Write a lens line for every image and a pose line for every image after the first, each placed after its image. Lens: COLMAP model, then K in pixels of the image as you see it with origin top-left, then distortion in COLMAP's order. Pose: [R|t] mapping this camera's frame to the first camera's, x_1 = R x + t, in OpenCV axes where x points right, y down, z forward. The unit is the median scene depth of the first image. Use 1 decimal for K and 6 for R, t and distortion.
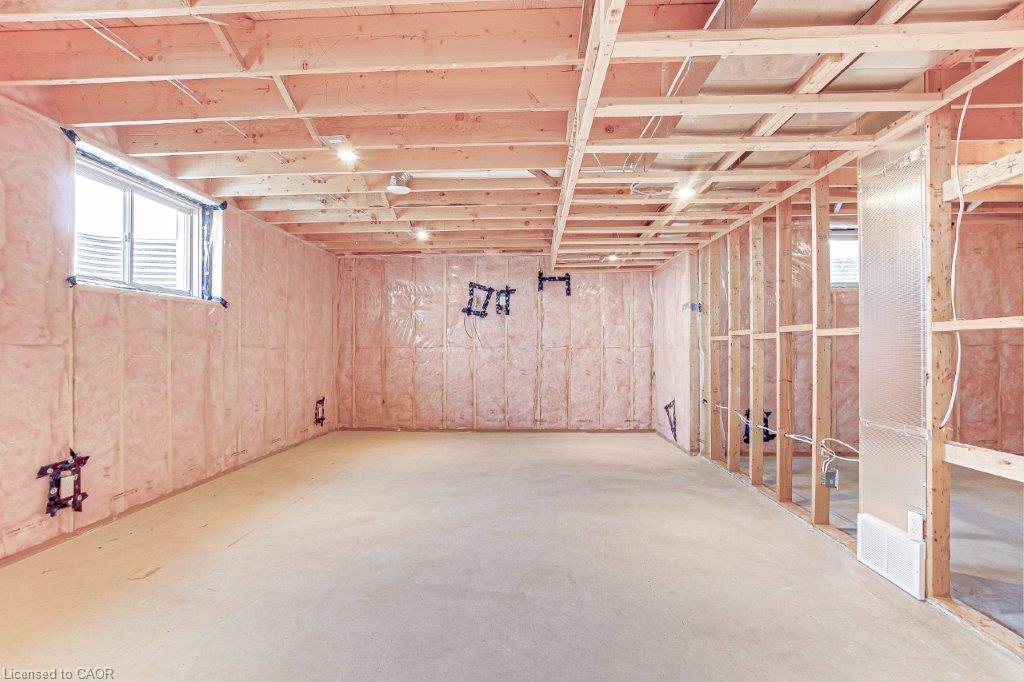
lens RADIAL K [[473.3, 0, 512.7], [0, 473.3, 337.9], [0, 0, 1]] dist [-0.018789, 0.000572]
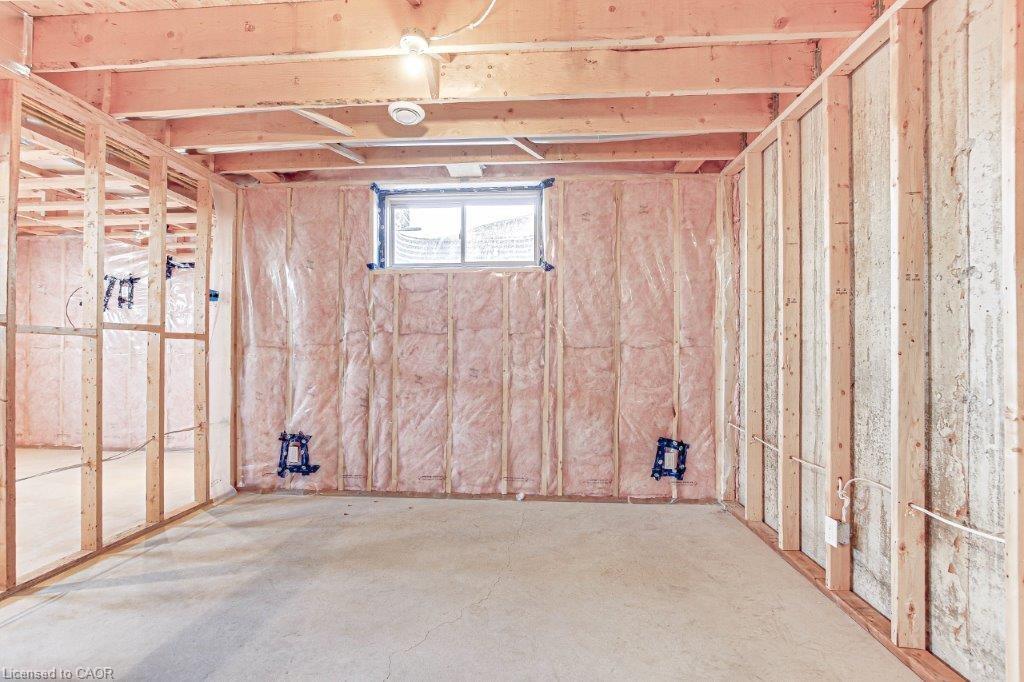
lens RADIAL K [[473.3, 0, 512.7], [0, 473.3, 337.9], [0, 0, 1]] dist [-0.018789, 0.000572]
pose [[0.999909, 0.003342, -0.013065, 0.894434], [-0.003420, 0.999976, -0.005963, 0.006055], [0.013045, 0.006007, 0.999897, 0.261875]]
